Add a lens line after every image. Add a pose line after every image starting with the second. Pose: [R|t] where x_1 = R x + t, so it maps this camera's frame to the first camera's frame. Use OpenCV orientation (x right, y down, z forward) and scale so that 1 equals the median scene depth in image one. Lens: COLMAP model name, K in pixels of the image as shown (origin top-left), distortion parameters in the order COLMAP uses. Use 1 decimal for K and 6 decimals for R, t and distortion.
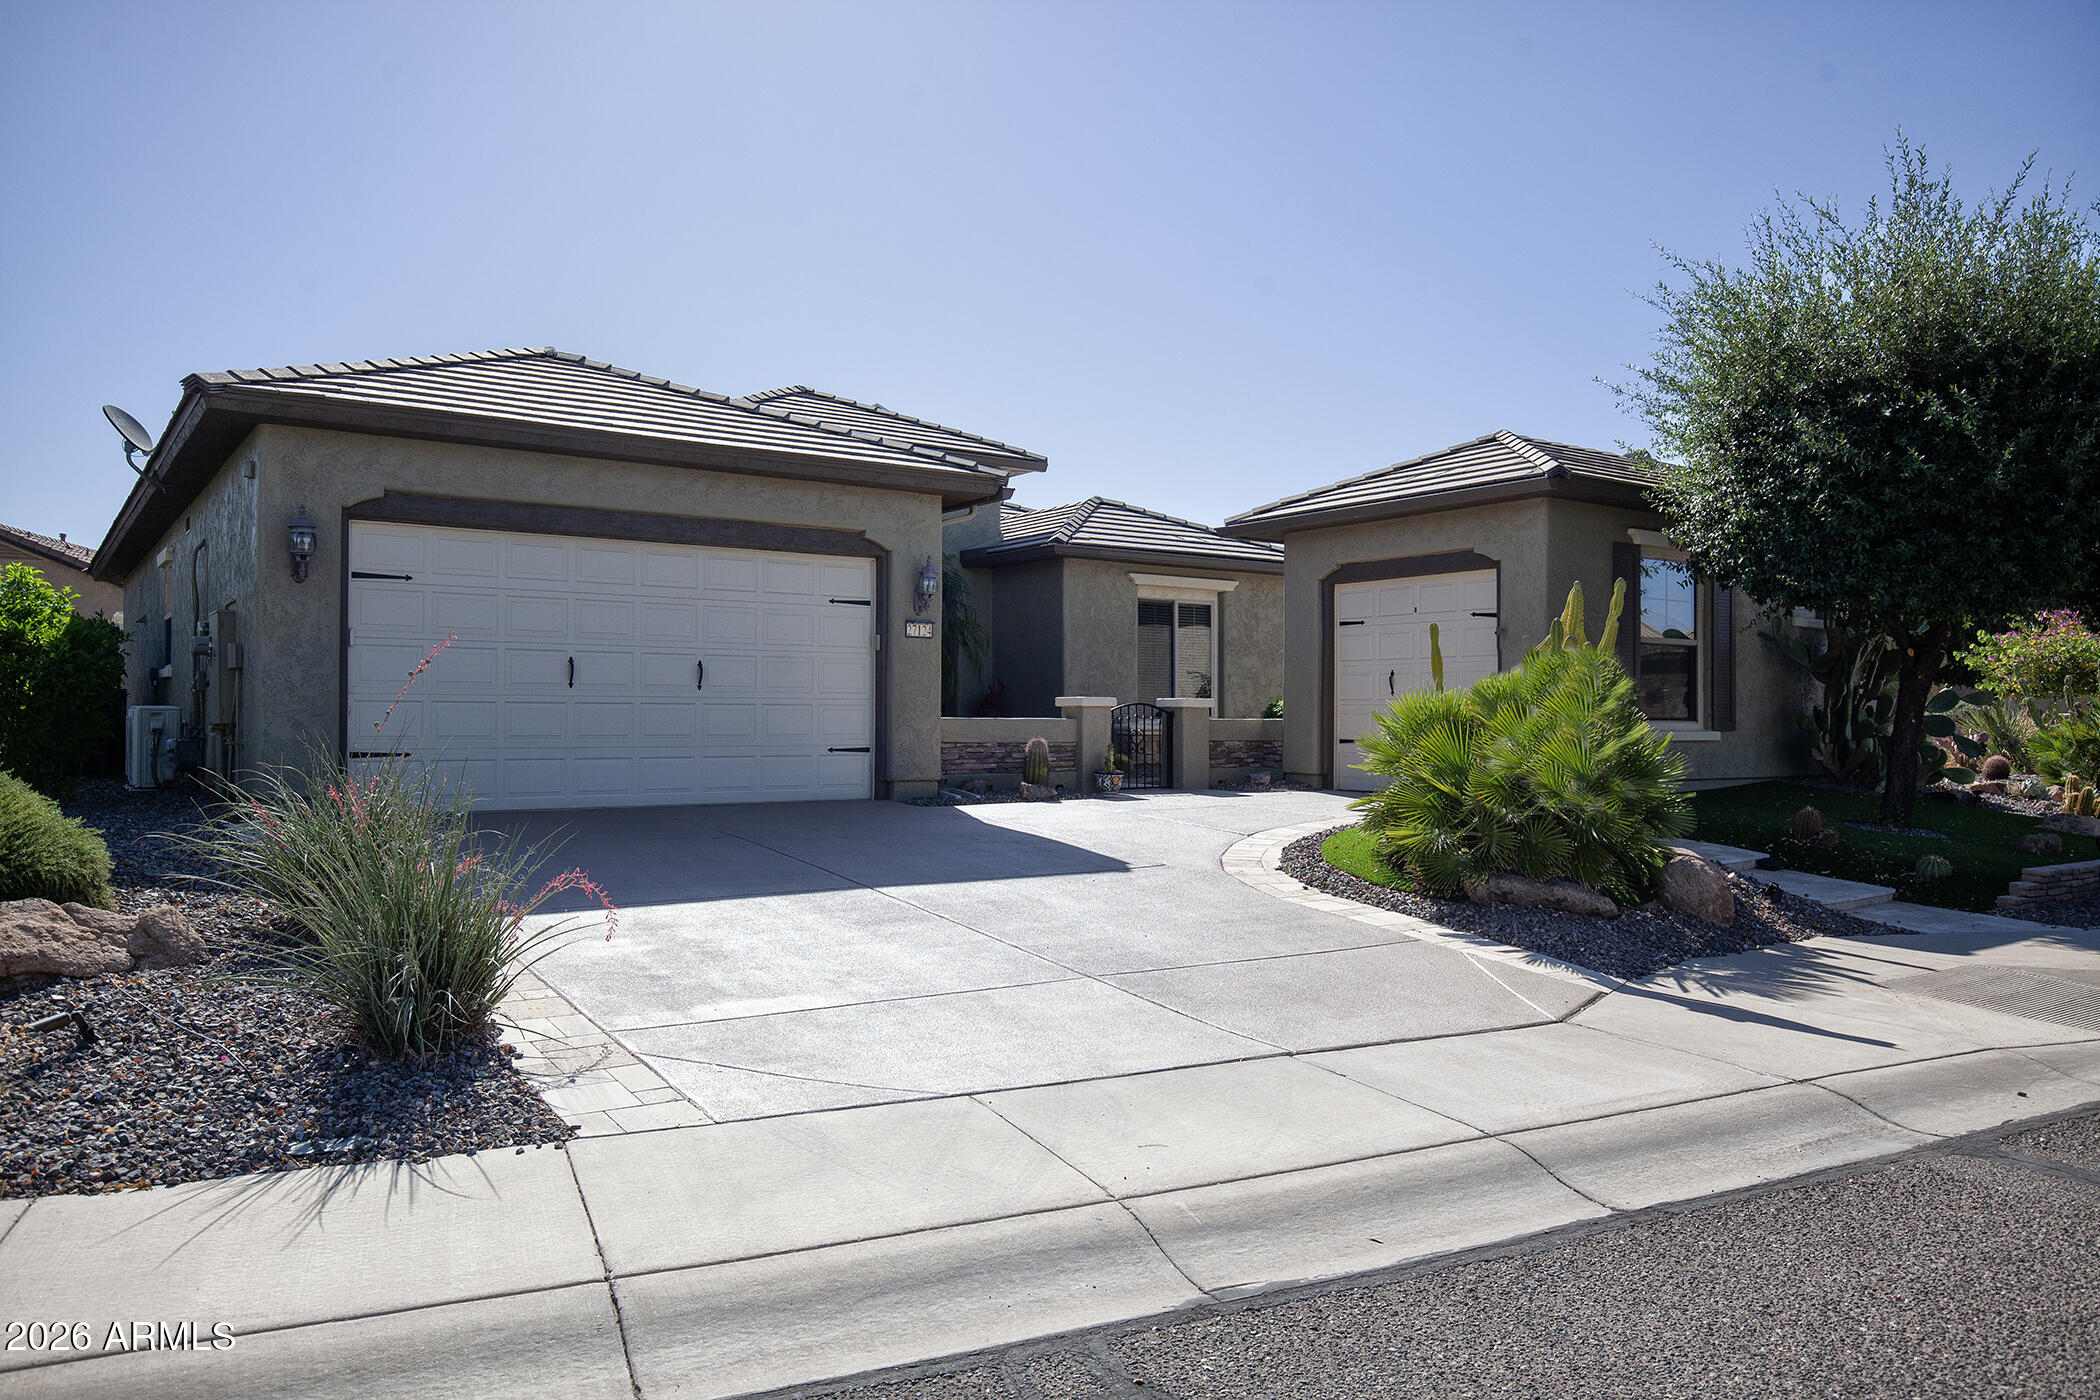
lens RADIAL K [[1470.0, 0, 1050.0], [0, 1470.0, 700.0], [0, 0, 1]] dist [0.000272, -0.001671]
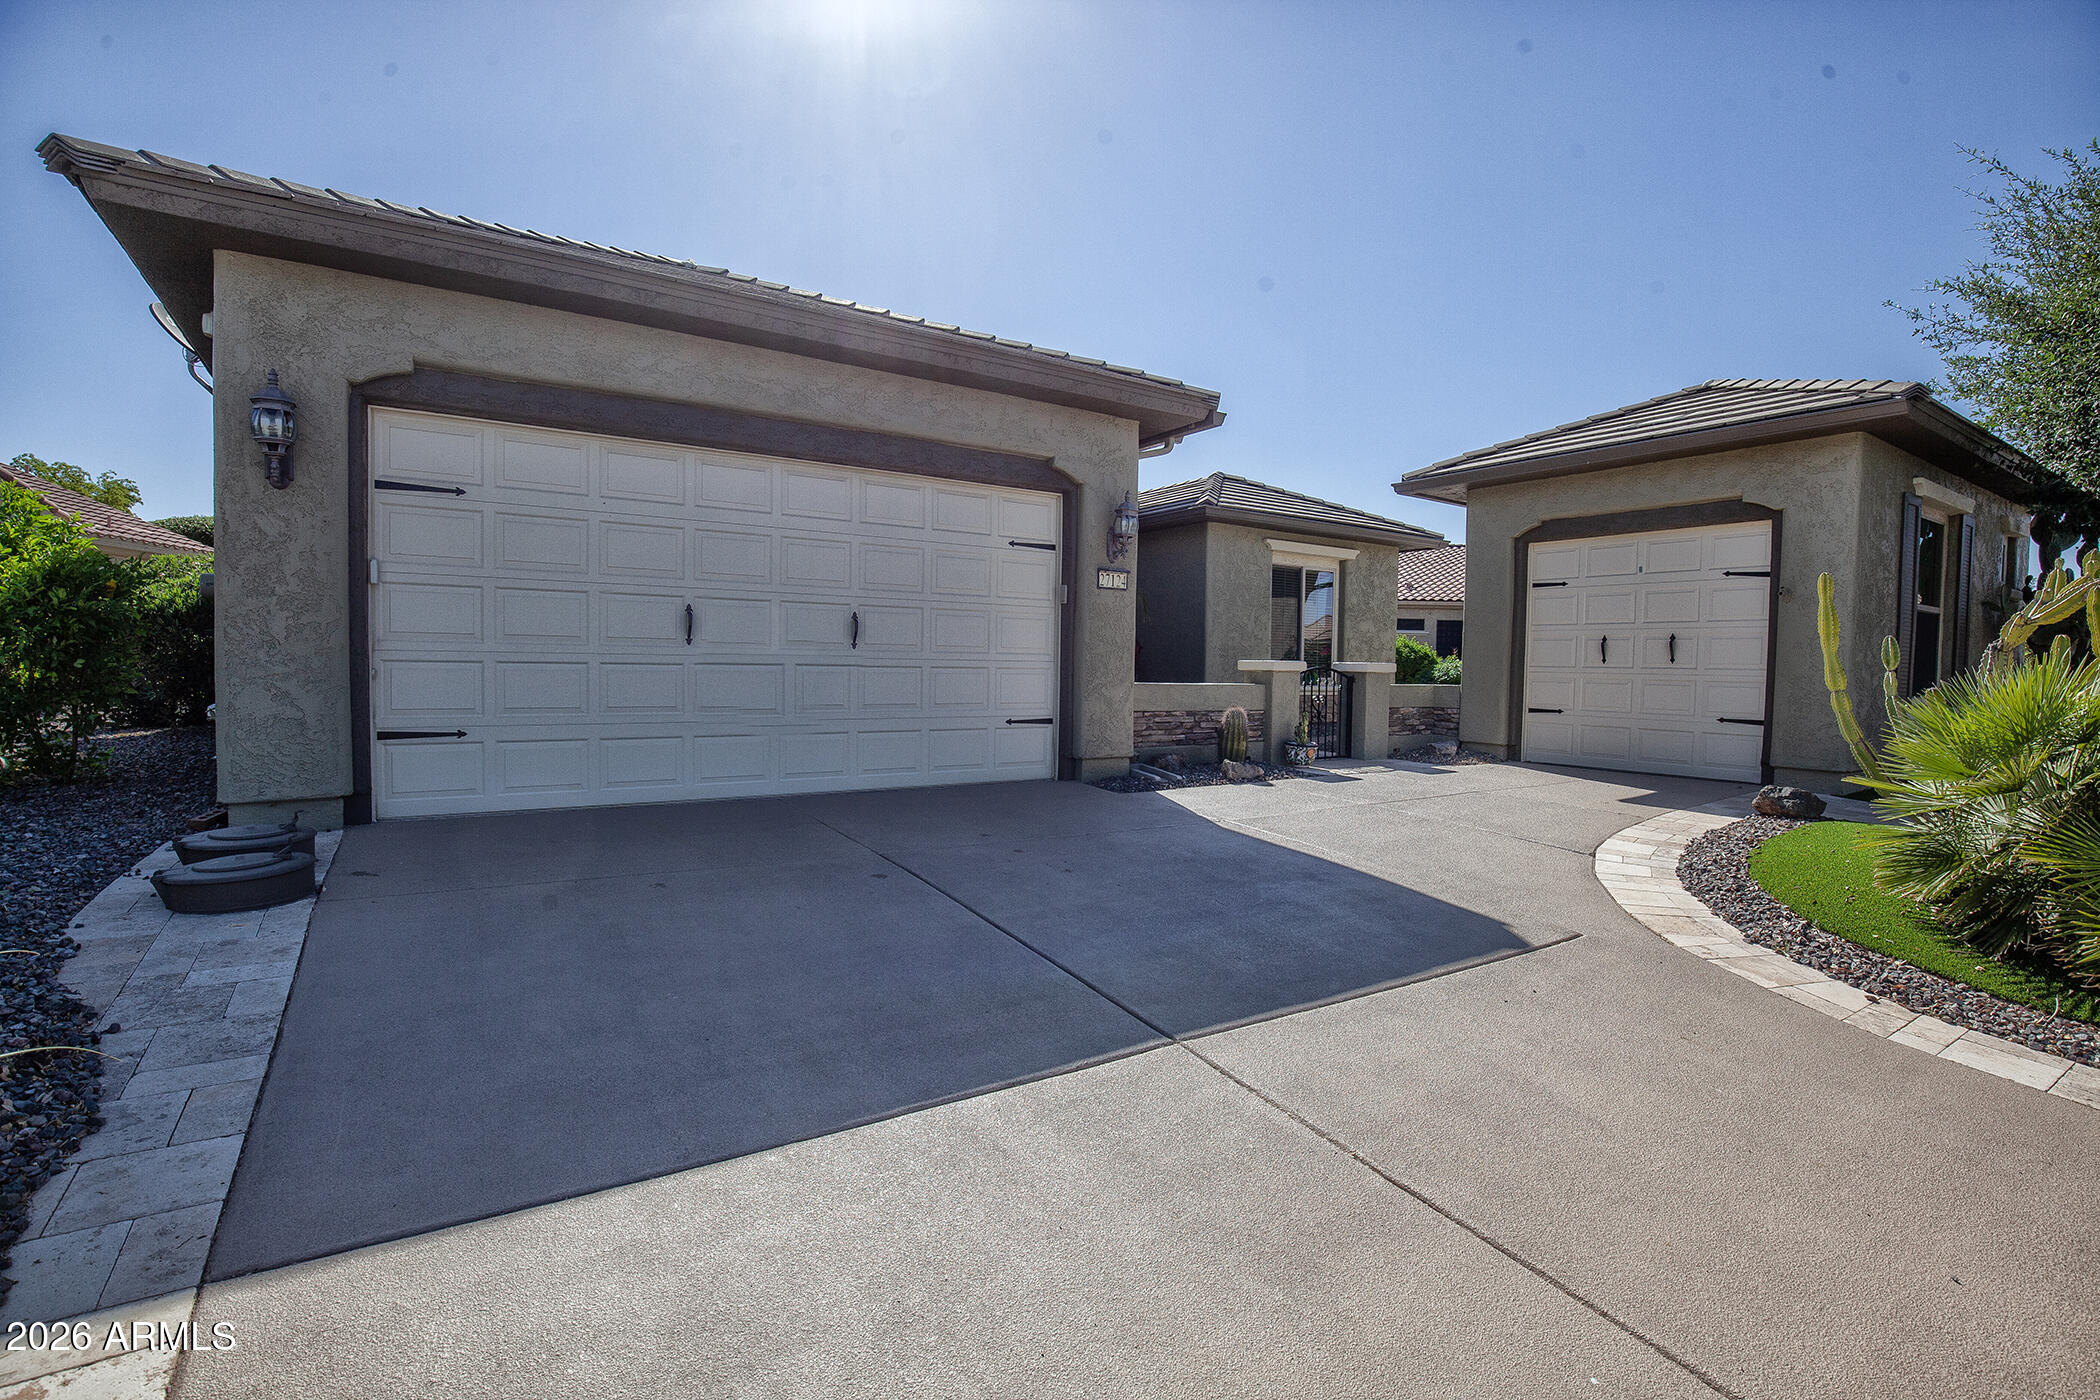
lens RADIAL K [[951.3, 0, 1041.9], [0, 951.3, 713.5], [0, 0, 1]] dist [-0.043429, 0.010913]
pose [[0.999114, 0.014204, -0.039607, -0.105969], [-0.011695, 0.997952, 0.062883, -0.004998], [0.040419, -0.062364, 0.997235, 0.445856]]
